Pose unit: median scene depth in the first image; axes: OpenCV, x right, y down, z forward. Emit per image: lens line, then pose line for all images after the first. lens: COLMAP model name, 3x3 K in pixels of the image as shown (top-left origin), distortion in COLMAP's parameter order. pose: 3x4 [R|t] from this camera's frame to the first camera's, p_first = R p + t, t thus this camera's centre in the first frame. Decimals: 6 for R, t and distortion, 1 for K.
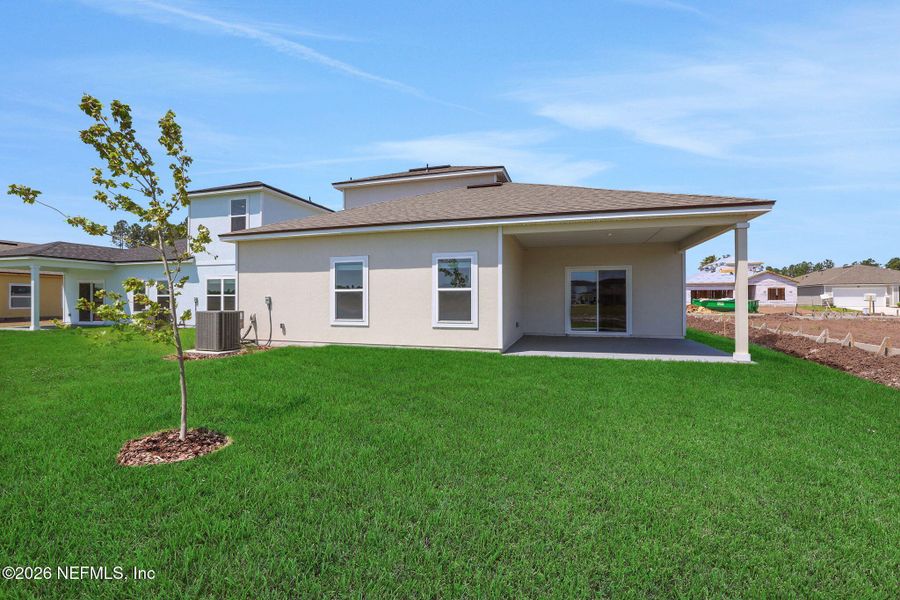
lens RADIAL K [[432.2, 0, 447.6], [0, 432.2, 296.7], [0, 0, 1]] dist [0.000549, 0.000373]
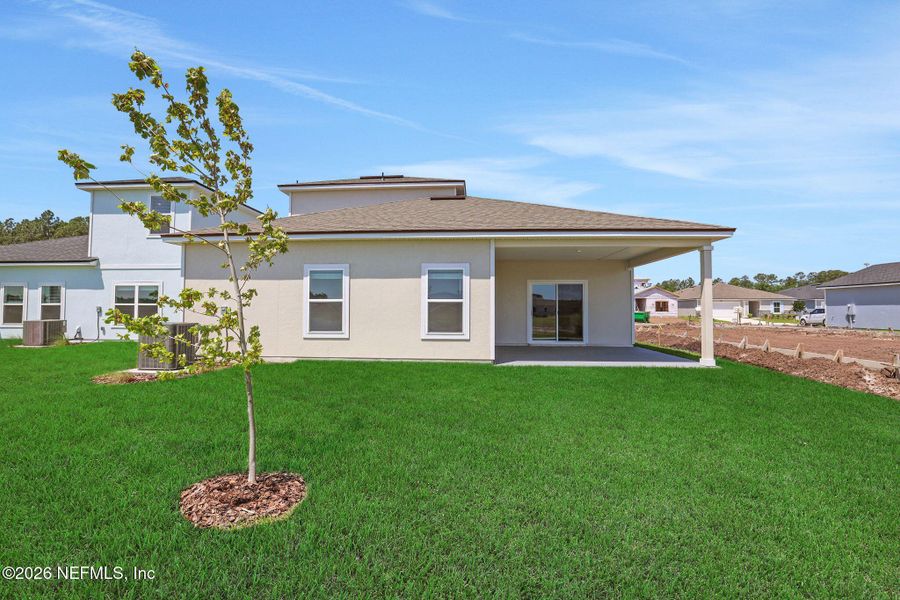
lens RADIAL K [[423.4, 0, 459.6], [0, 423.4, 295.5], [0, 0, 1]] dist [-0.004685, -0.000109]
pose [[0.972087, 0.012608, 0.234280, -0.164493], [-0.006235, 0.999591, -0.027924, -0.001842], [-0.234536, 0.025684, 0.971768, 0.046650]]
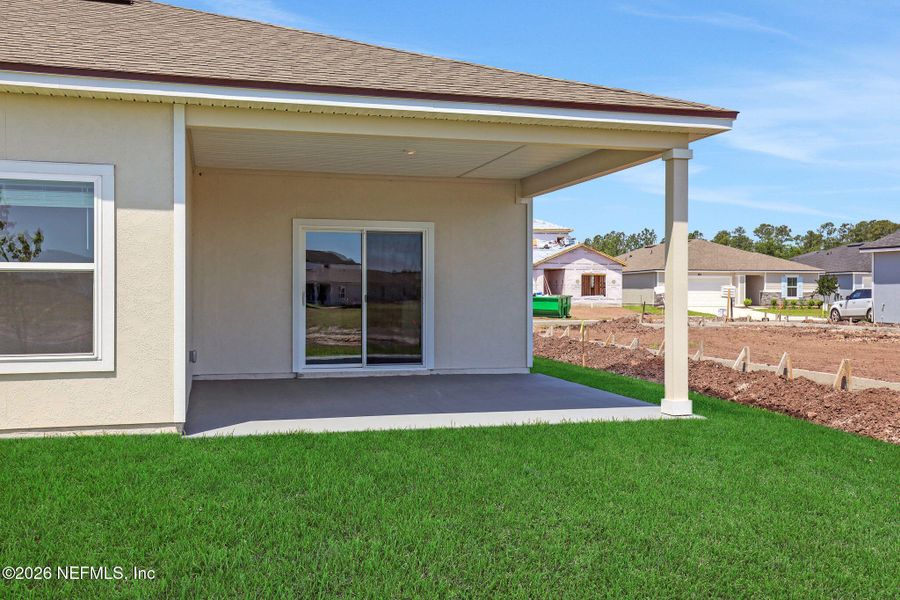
lens RADIAL K [[922.1, 0, 487.2], [0, 922.1, 298.4], [0, 0, 1]] dist [0.079626, 0.001464]
pose [[0.843725, 0.000178, 0.536776, -0.081547], [-0.006947, 0.999920, 0.010587, -0.001065], [-0.536731, -0.012661, 0.843658, 0.136379]]
